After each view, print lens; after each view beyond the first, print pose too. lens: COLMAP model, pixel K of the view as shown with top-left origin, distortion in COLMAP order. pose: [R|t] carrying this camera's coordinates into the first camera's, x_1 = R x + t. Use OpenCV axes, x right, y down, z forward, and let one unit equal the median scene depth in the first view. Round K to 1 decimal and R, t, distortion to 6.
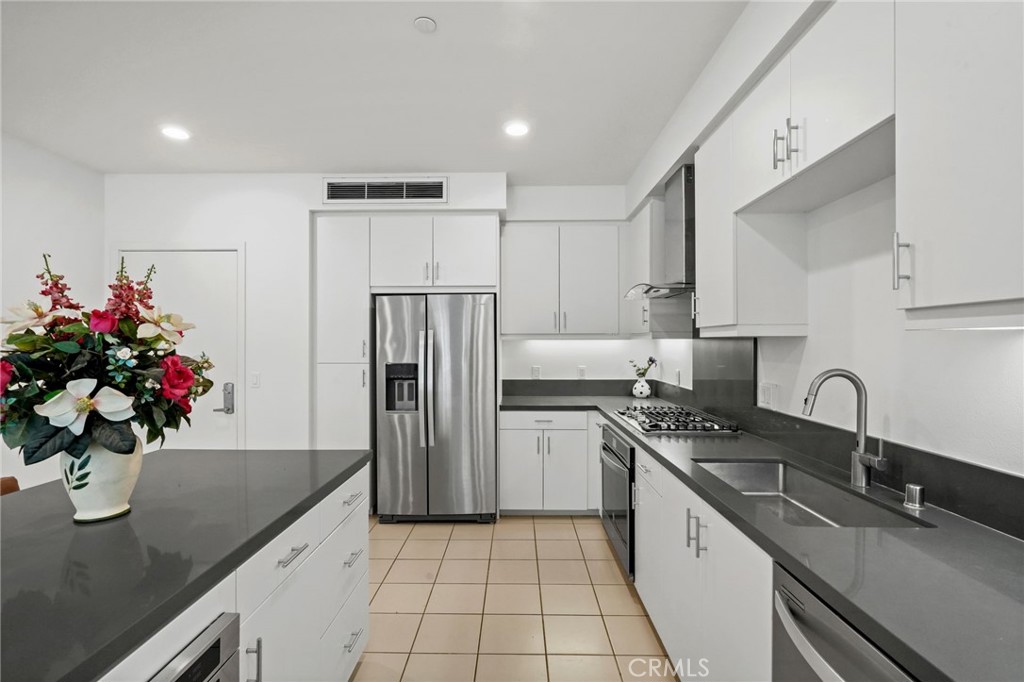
lens RADIAL K [[468.0, 0, 510.9], [0, 468.0, 340.5], [0, 0, 1]] dist [-0.000444, 0.000113]
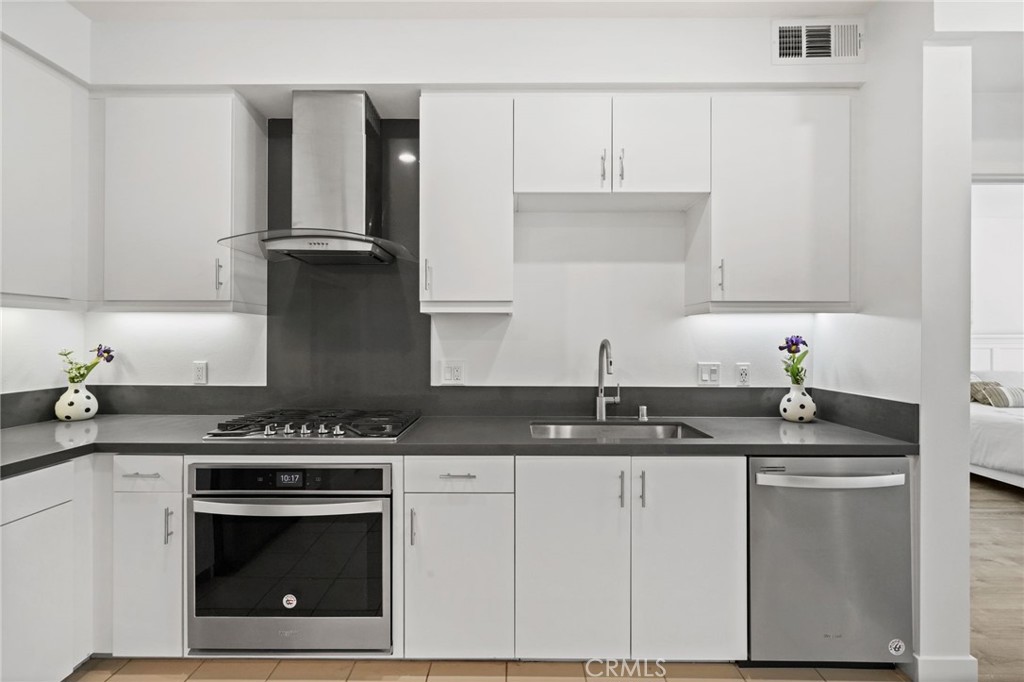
lens RADIAL K [[461.8, 0, 510.5], [0, 461.8, 337.2], [0, 0, 1]] dist [-0.002121, 0.000201]
pose [[-0.009103, 0.003954, 0.999951, -0.304374], [-0.007471, 0.999964, -0.004022, 0.027611], [-0.999931, -0.007507, -0.009073, 0.572850]]
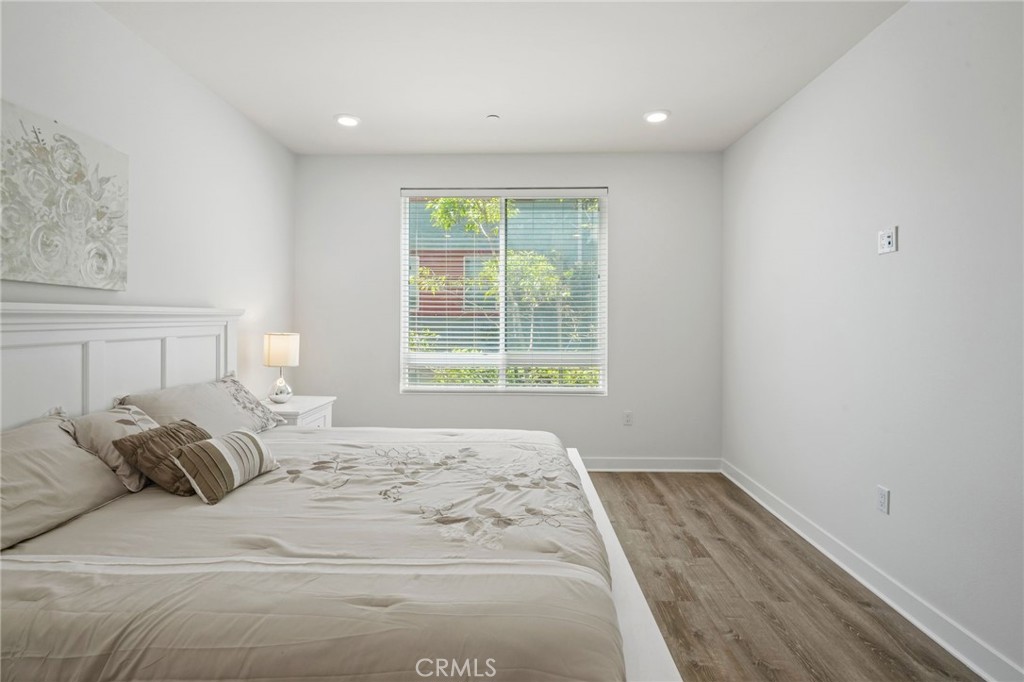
lens RADIAL K [[479.0, 0, 516.6], [0, 479.0, 324.0], [0, 0, 1]] dist [-0.000478, 0.001185]
pose [[-0.999948, 0.000320, 0.010210, 0.657356], [0.000291, 0.999996, -0.002798, 0.028458], [-0.010211, -0.002795, -0.999944, -0.314170]]
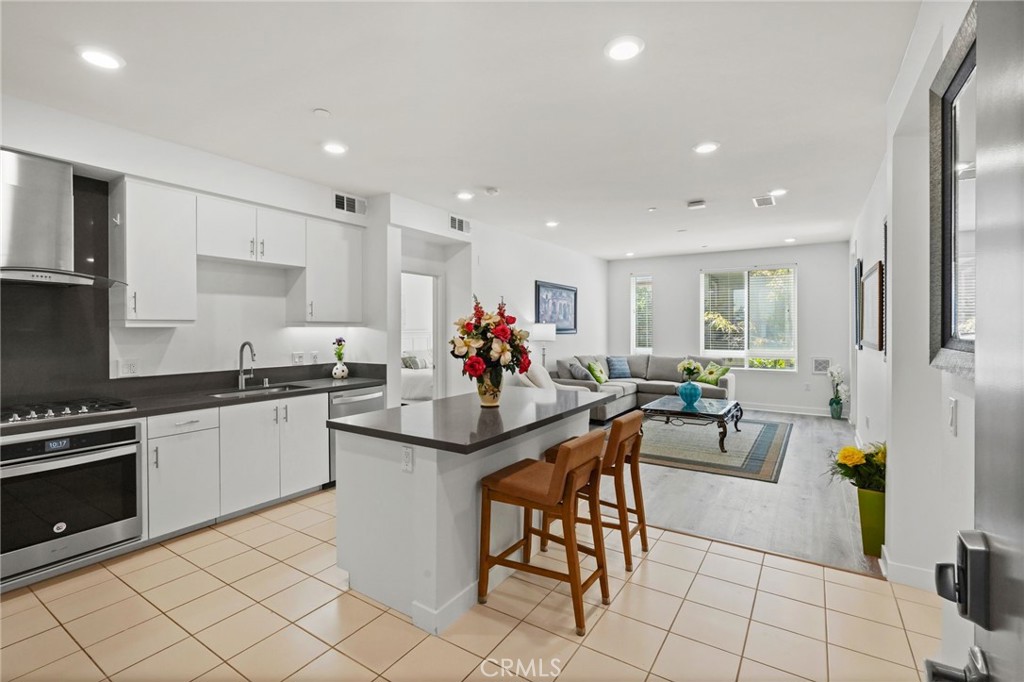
lens RADIAL K [[471.2, 0, 510.4], [0, 471.2, 331.0], [0, 0, 1]] dist [-0.000378, 0.000050]
pose [[-0.845555, -0.002090, 0.533884, -0.788000], [-0.001467, 0.999998, 0.001592, -0.000145], [-0.533886, 0.000563, -0.845556, 1.037554]]
